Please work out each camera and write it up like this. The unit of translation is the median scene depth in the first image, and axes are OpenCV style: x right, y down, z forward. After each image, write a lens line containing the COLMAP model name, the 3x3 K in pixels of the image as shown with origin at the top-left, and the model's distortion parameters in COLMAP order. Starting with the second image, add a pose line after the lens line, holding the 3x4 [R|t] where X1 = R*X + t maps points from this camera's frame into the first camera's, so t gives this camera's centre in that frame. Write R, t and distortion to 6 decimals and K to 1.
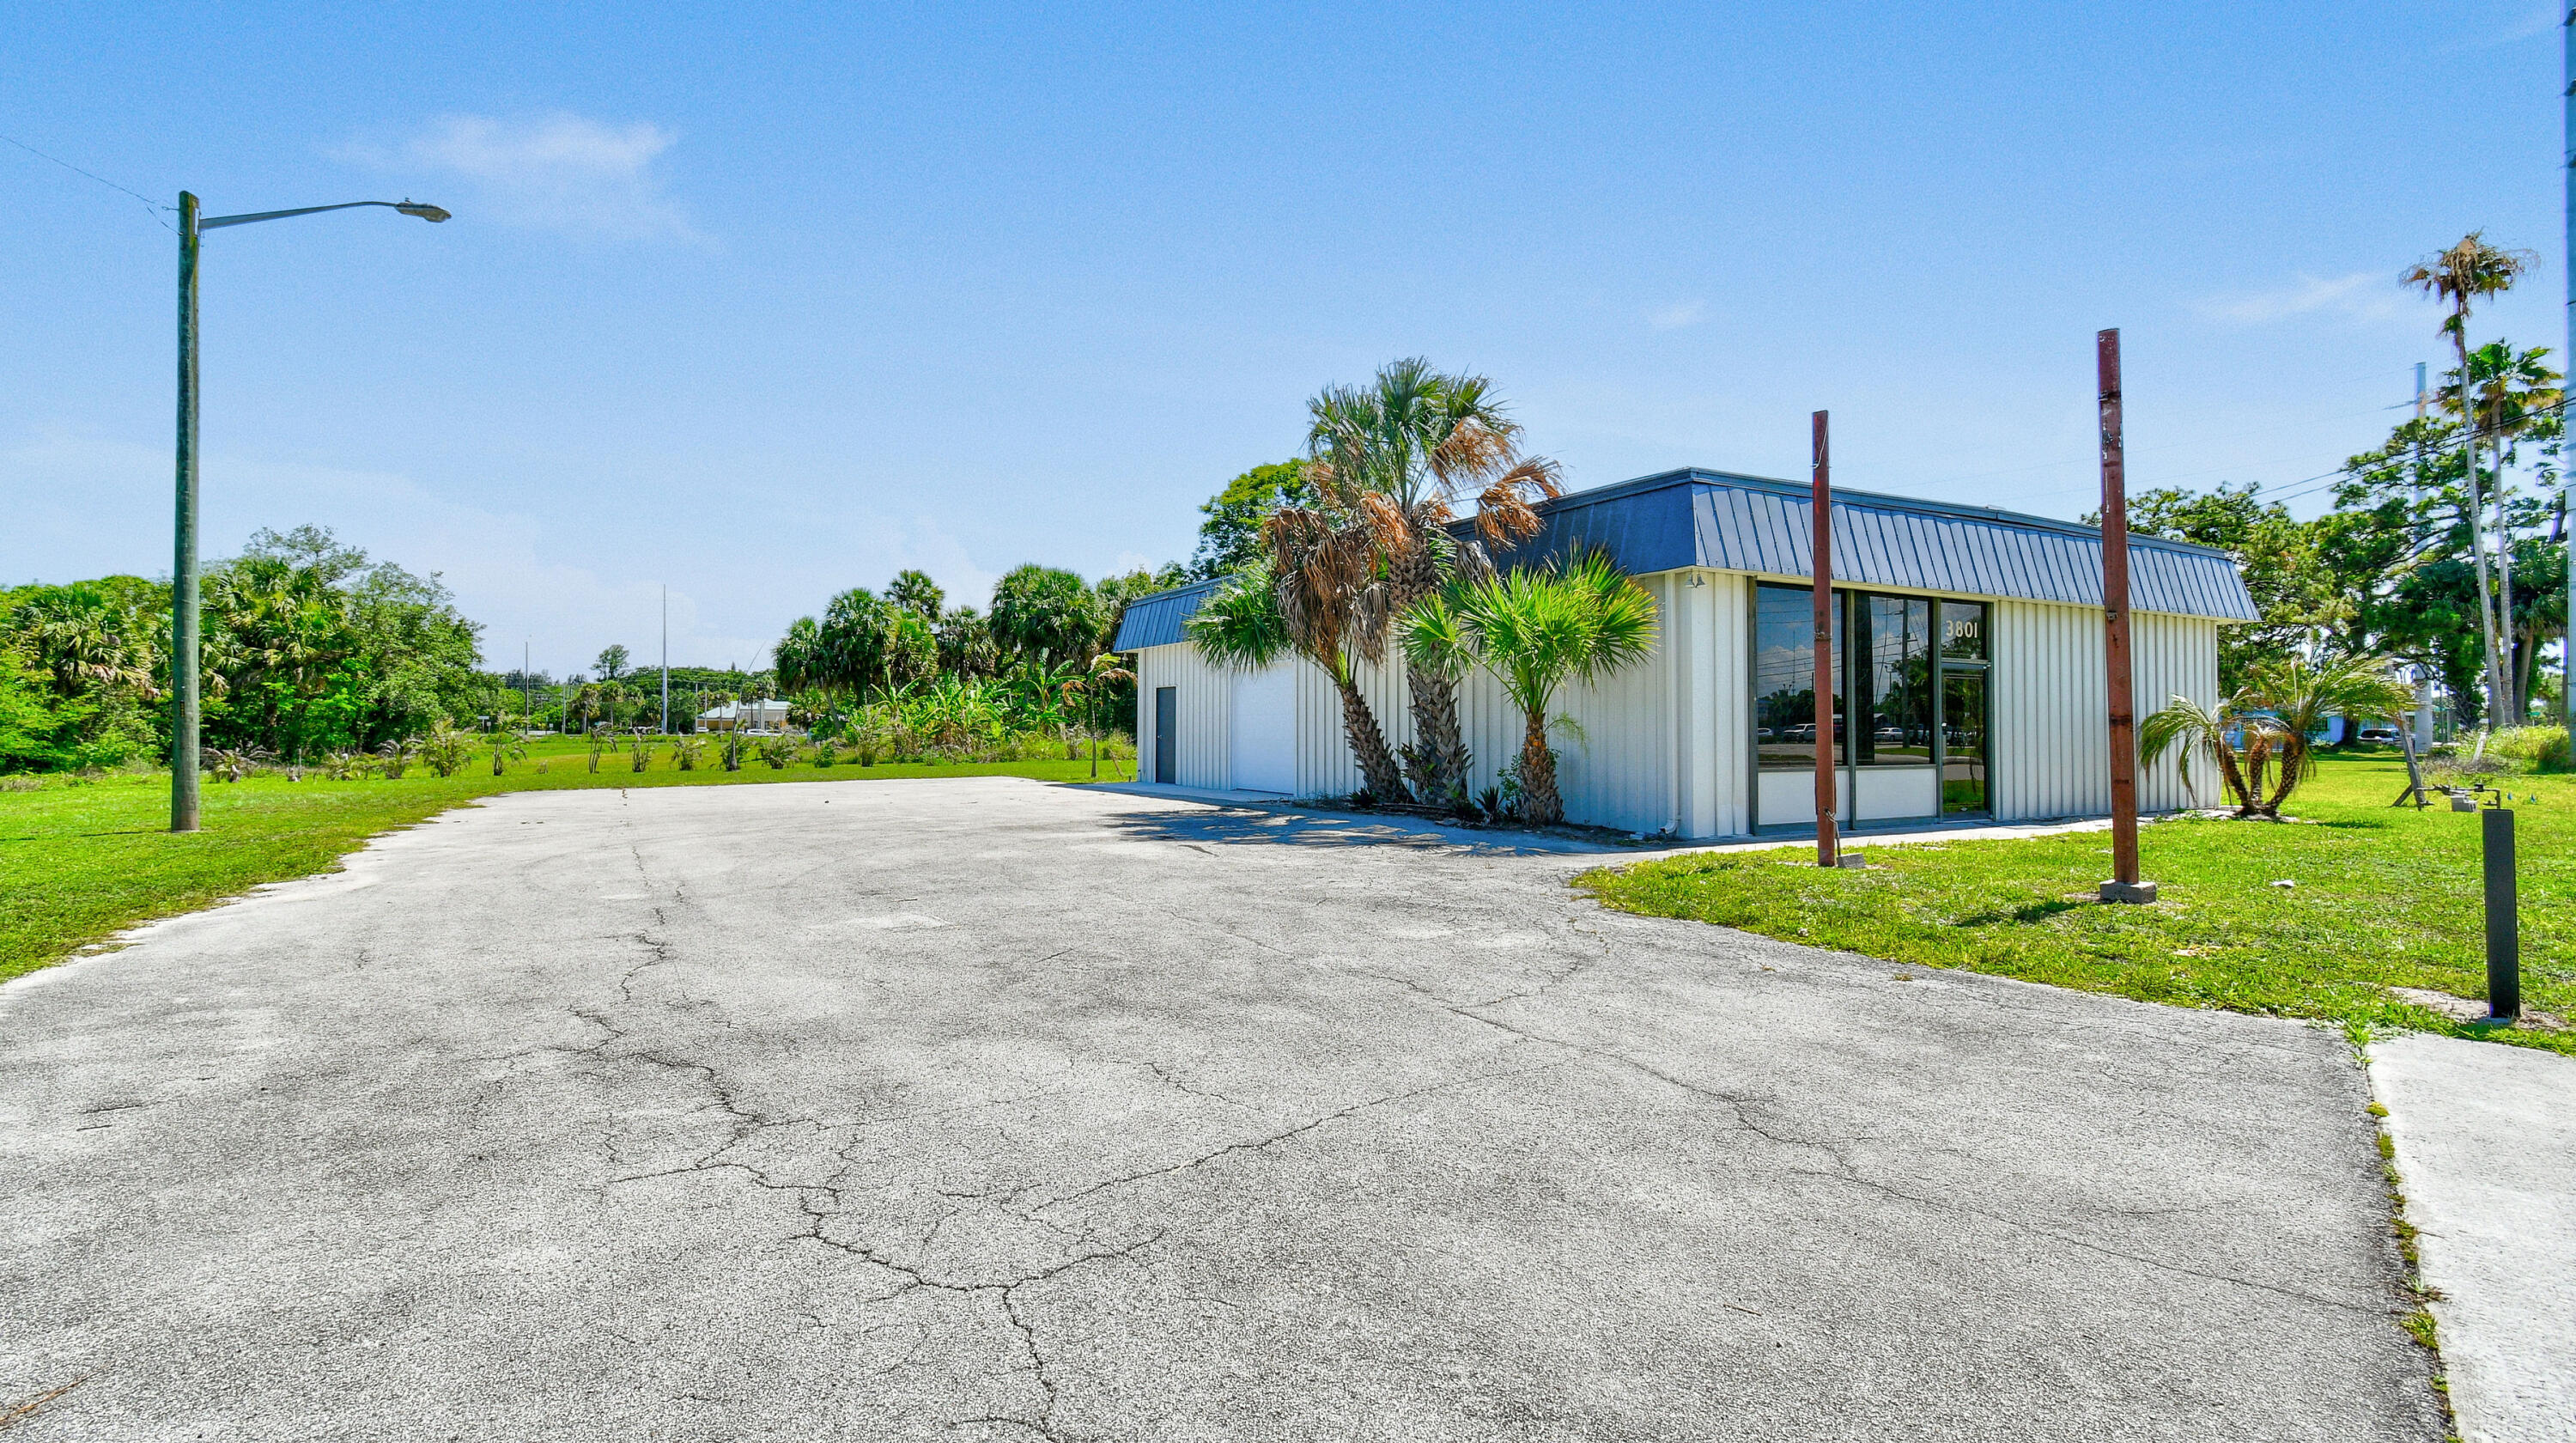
lens RADIAL K [[1142.2, 0, 1263.5], [0, 1142.2, 716.5], [0, 0, 1]] dist [0.023361, 0.000040]
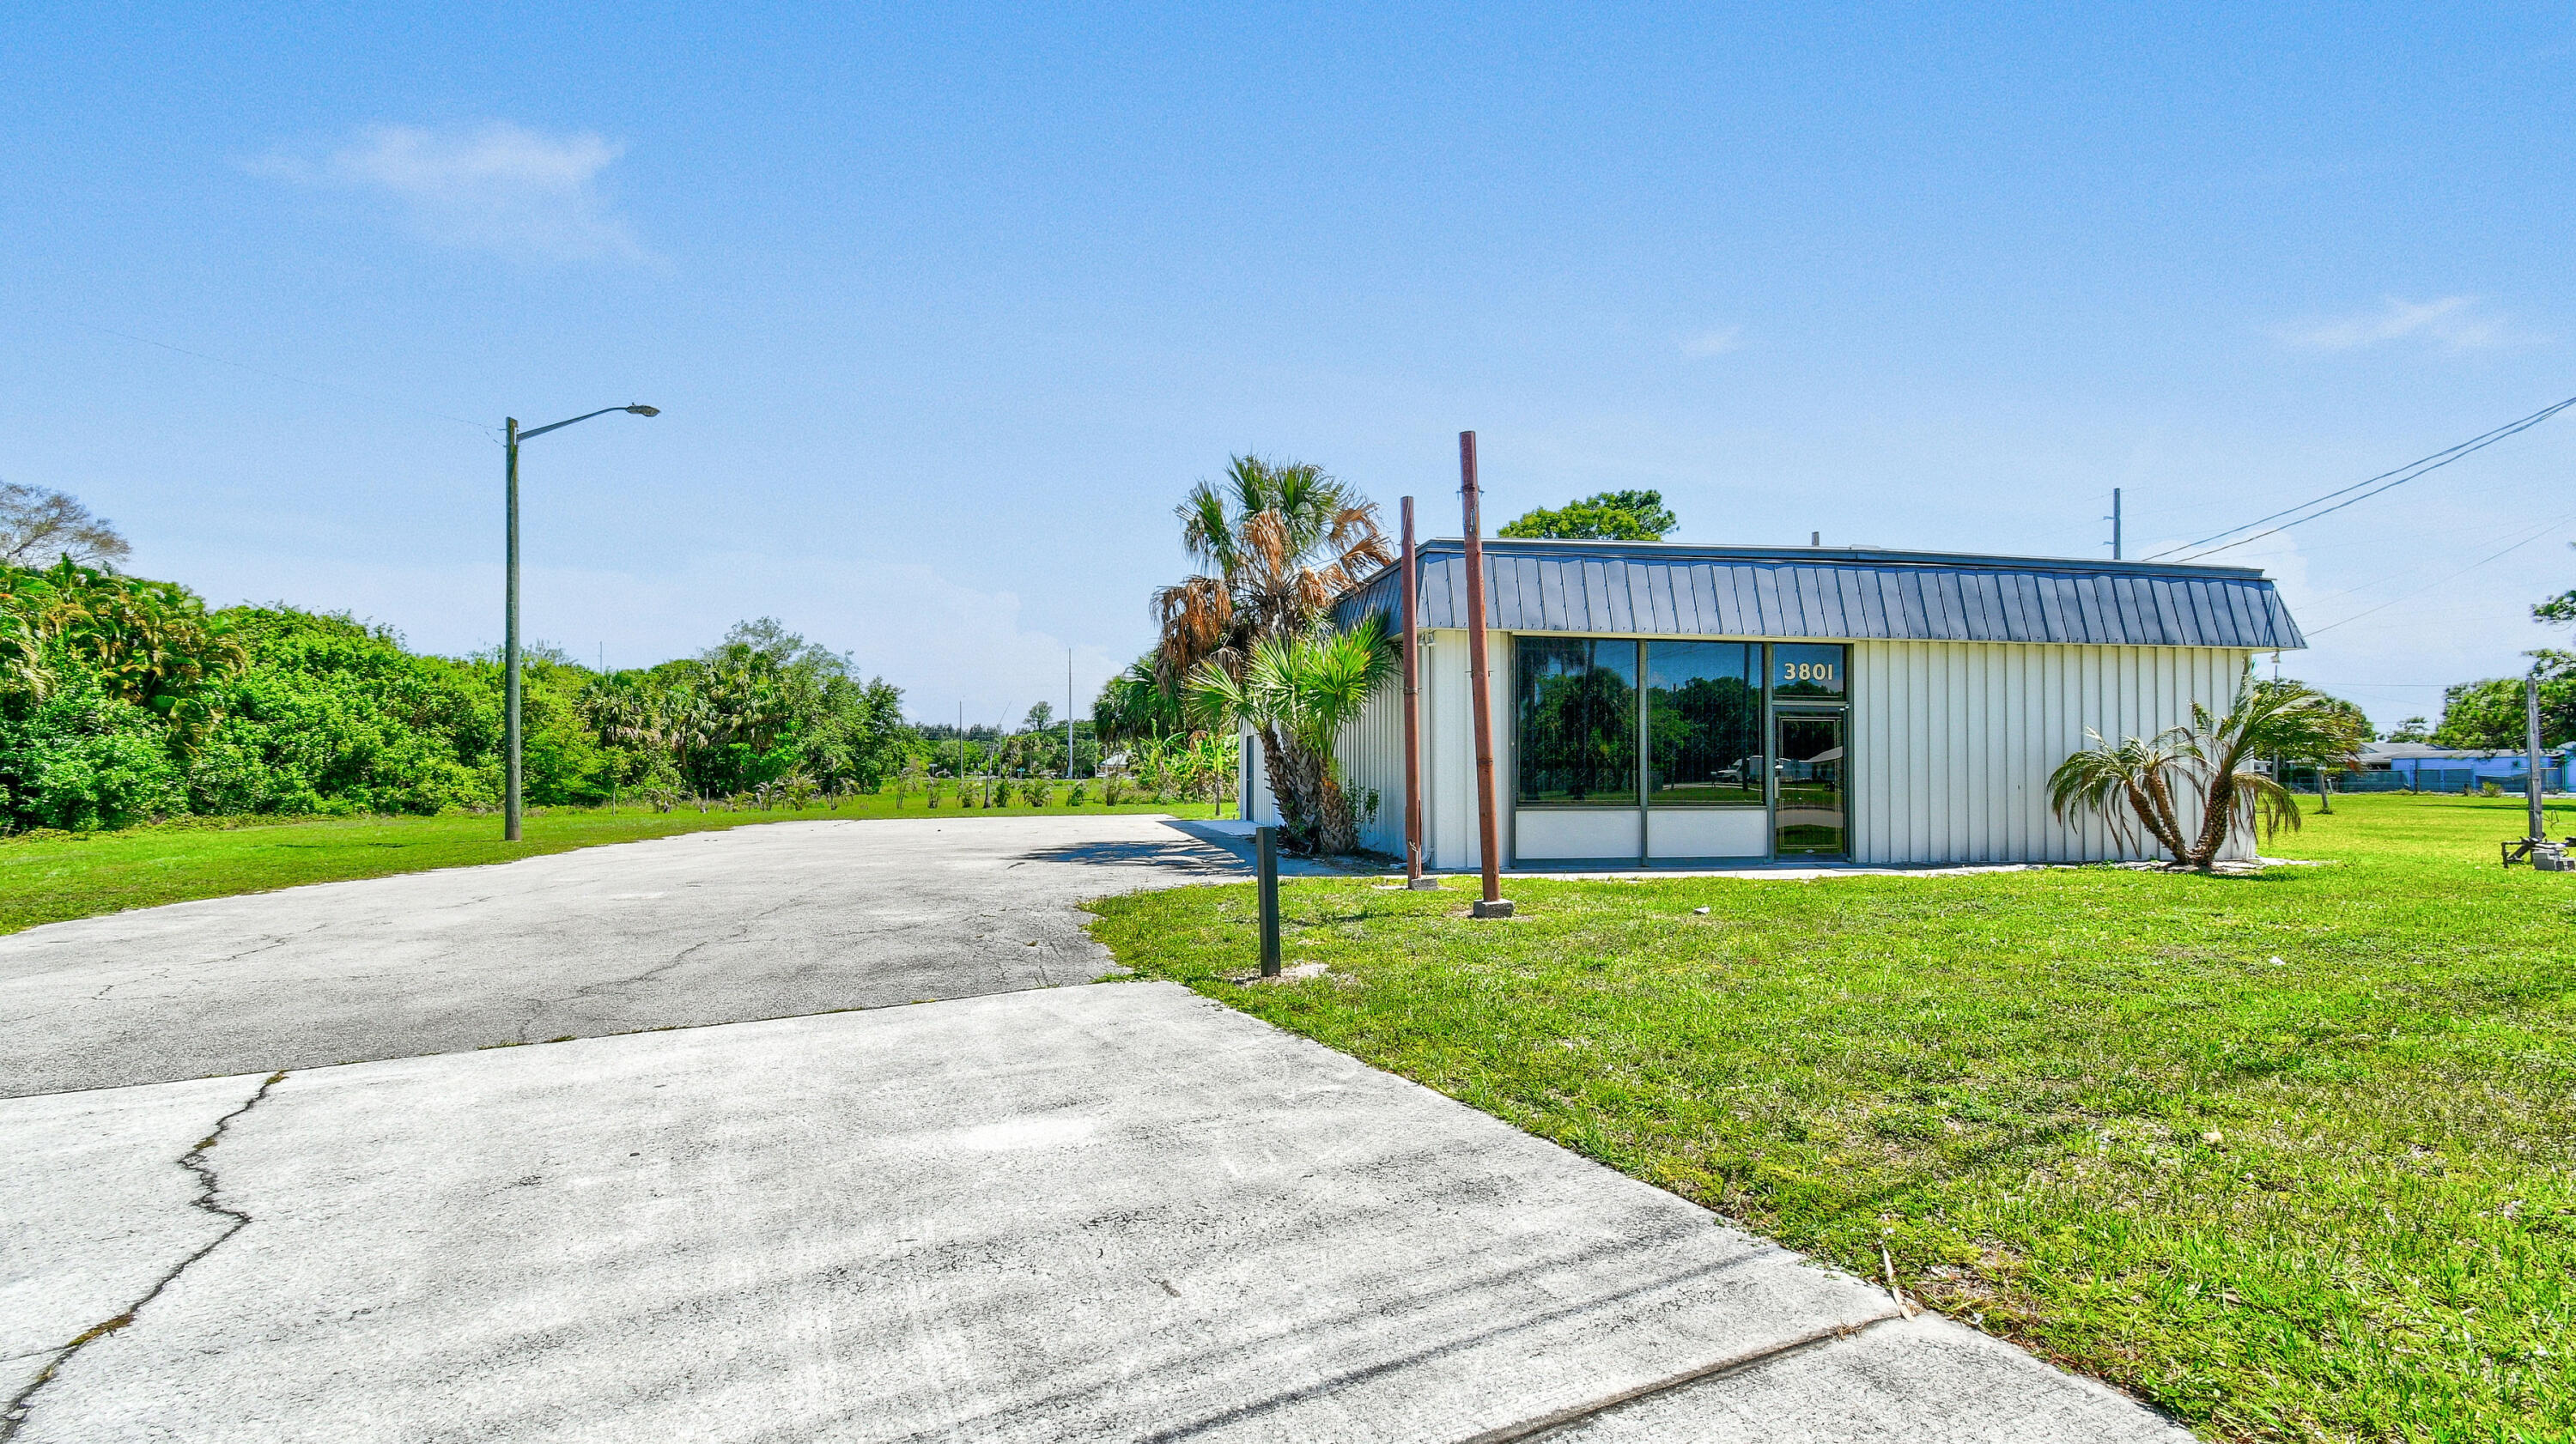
lens RADIAL K [[1124.6, 0, 1280.8], [0, 1124.6, 762.4], [0, 0, 1]] dist [0.021718, 0.000110]
pose [[0.949438, -0.004237, -0.313925, 0.150382], [0.004471, 0.999990, 0.000023, 0.000436], [0.313922, -0.001426, 0.949448, -0.025778]]
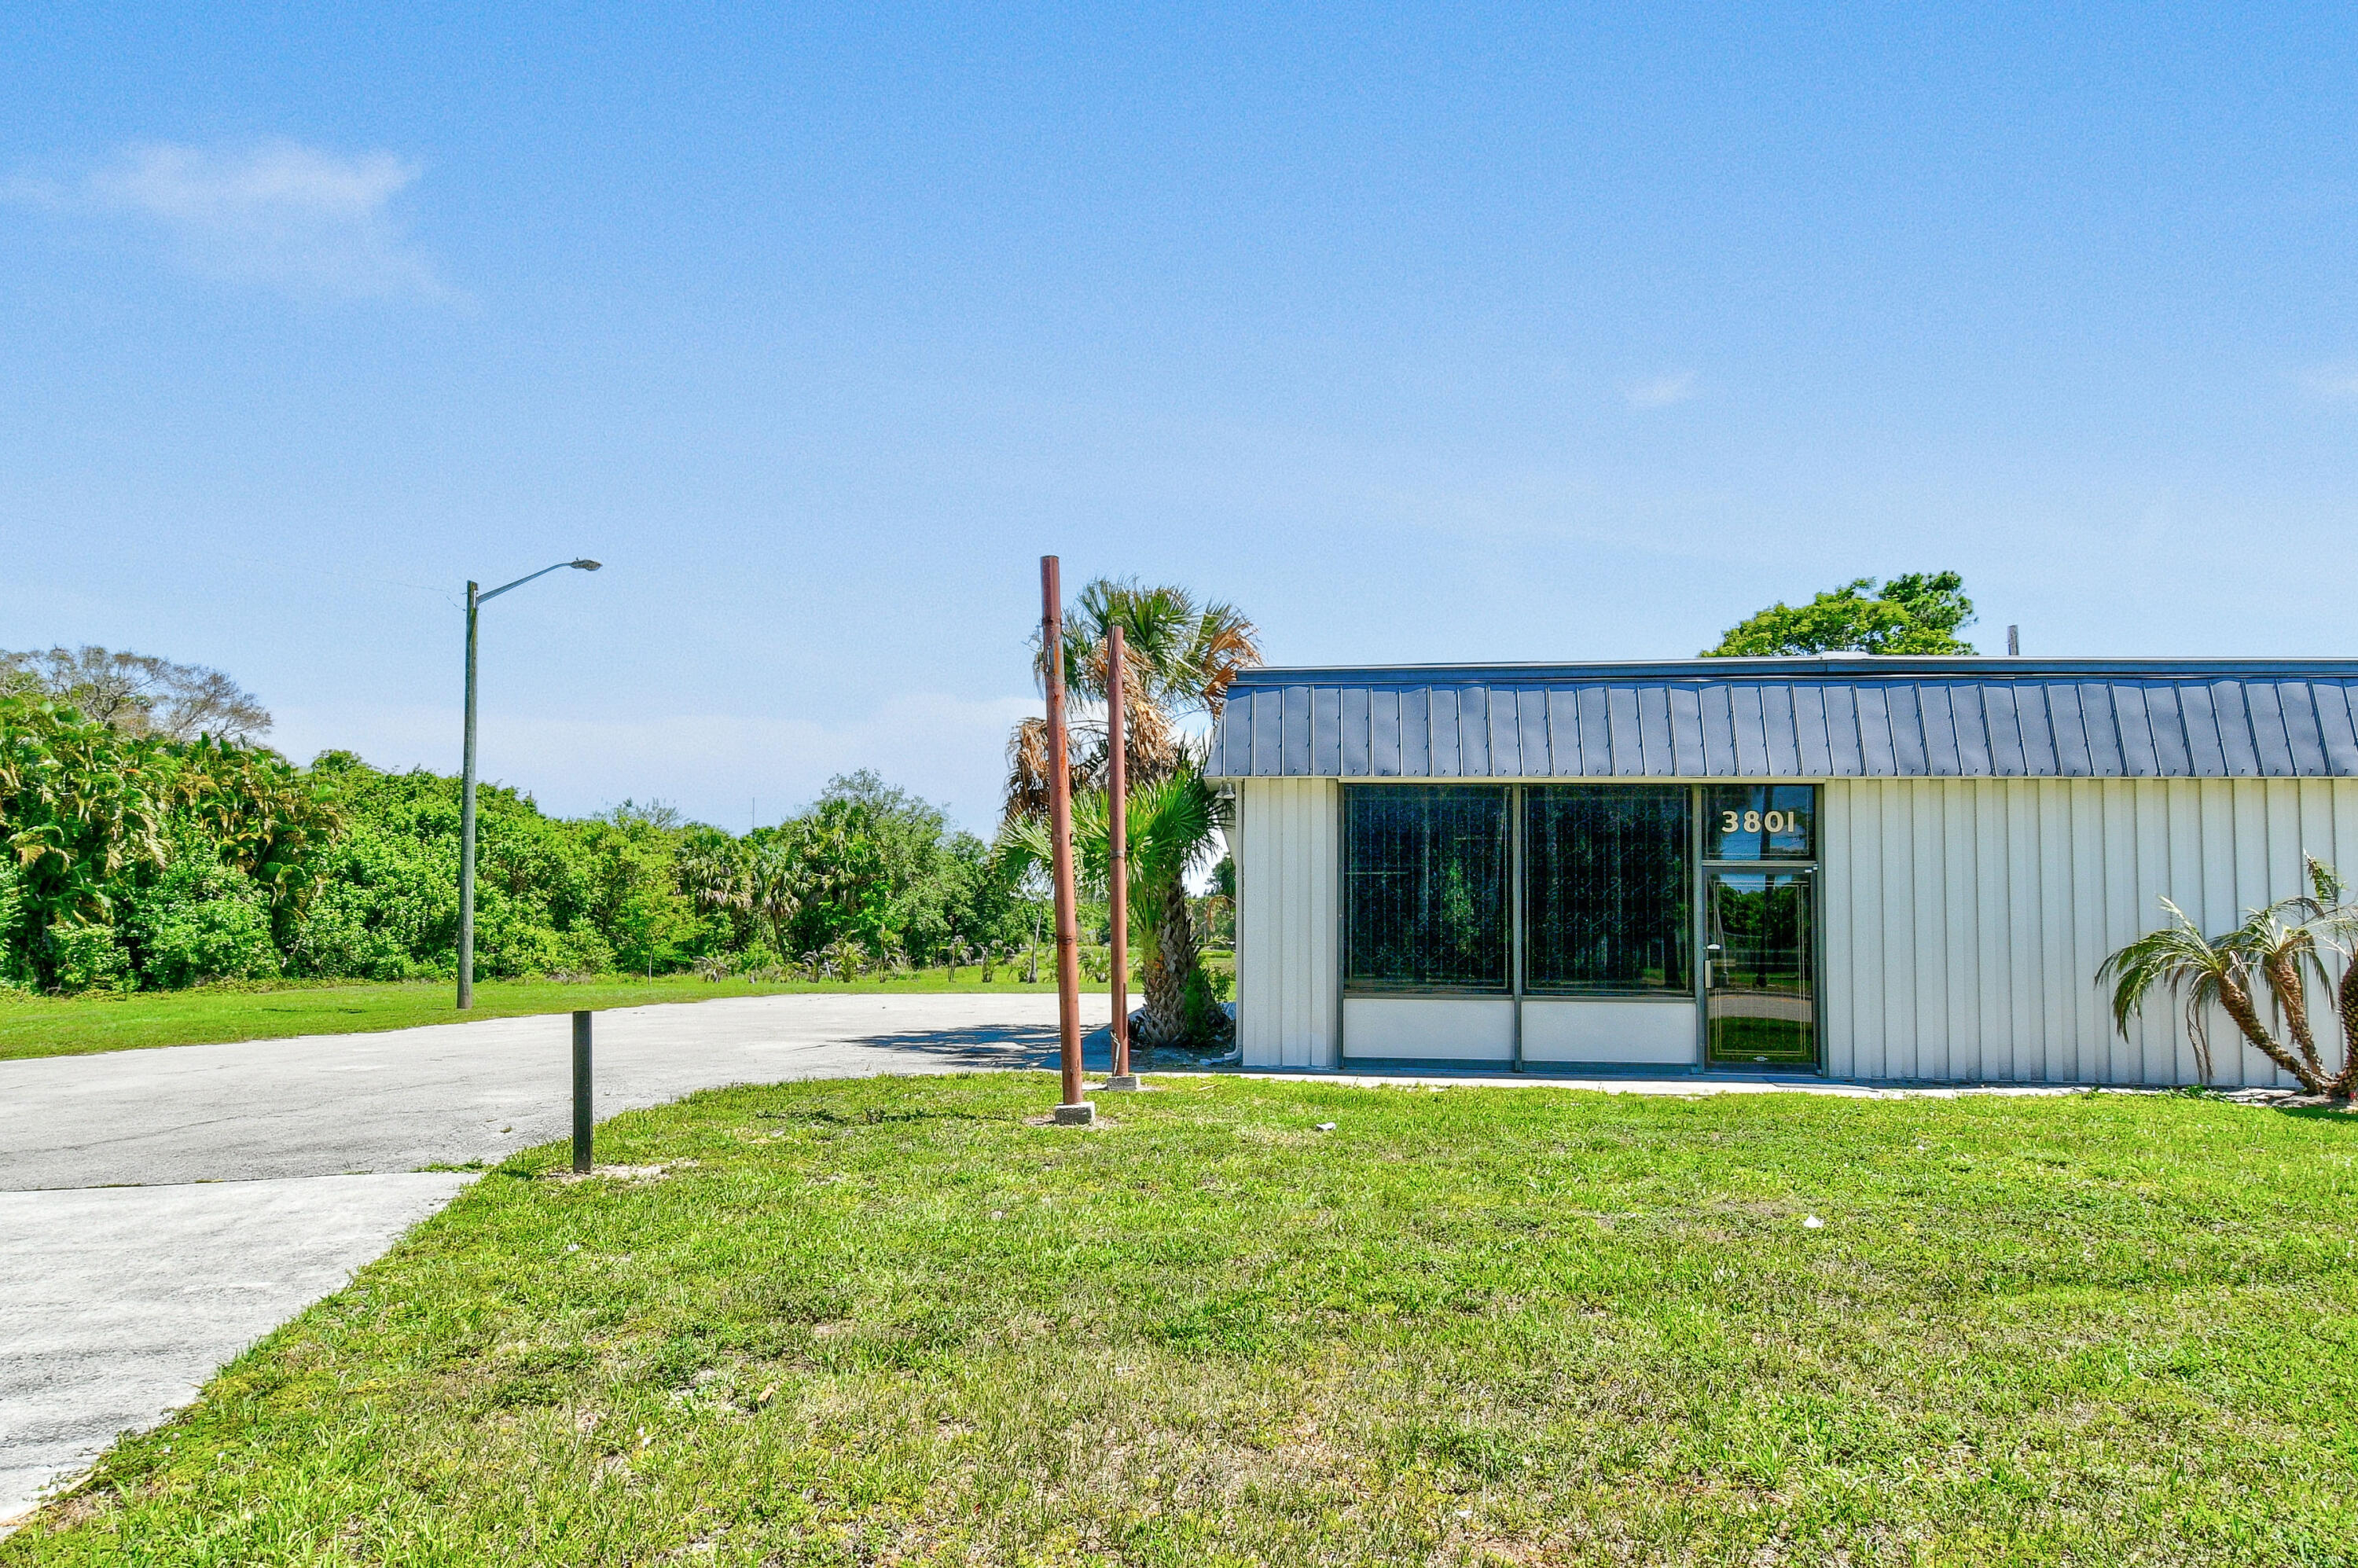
lens RADIAL K [[1361.0, 0, 1178.5], [0, 1361.0, 885.5], [0, 0, 1]] dist [0.018265, -0.003124]
pose [[0.840985, -0.016357, -0.540812, 0.242727], [-0.002036, 0.999440, -0.033394, -0.000786], [0.541055, 0.029185, 0.840481, 0.009891]]
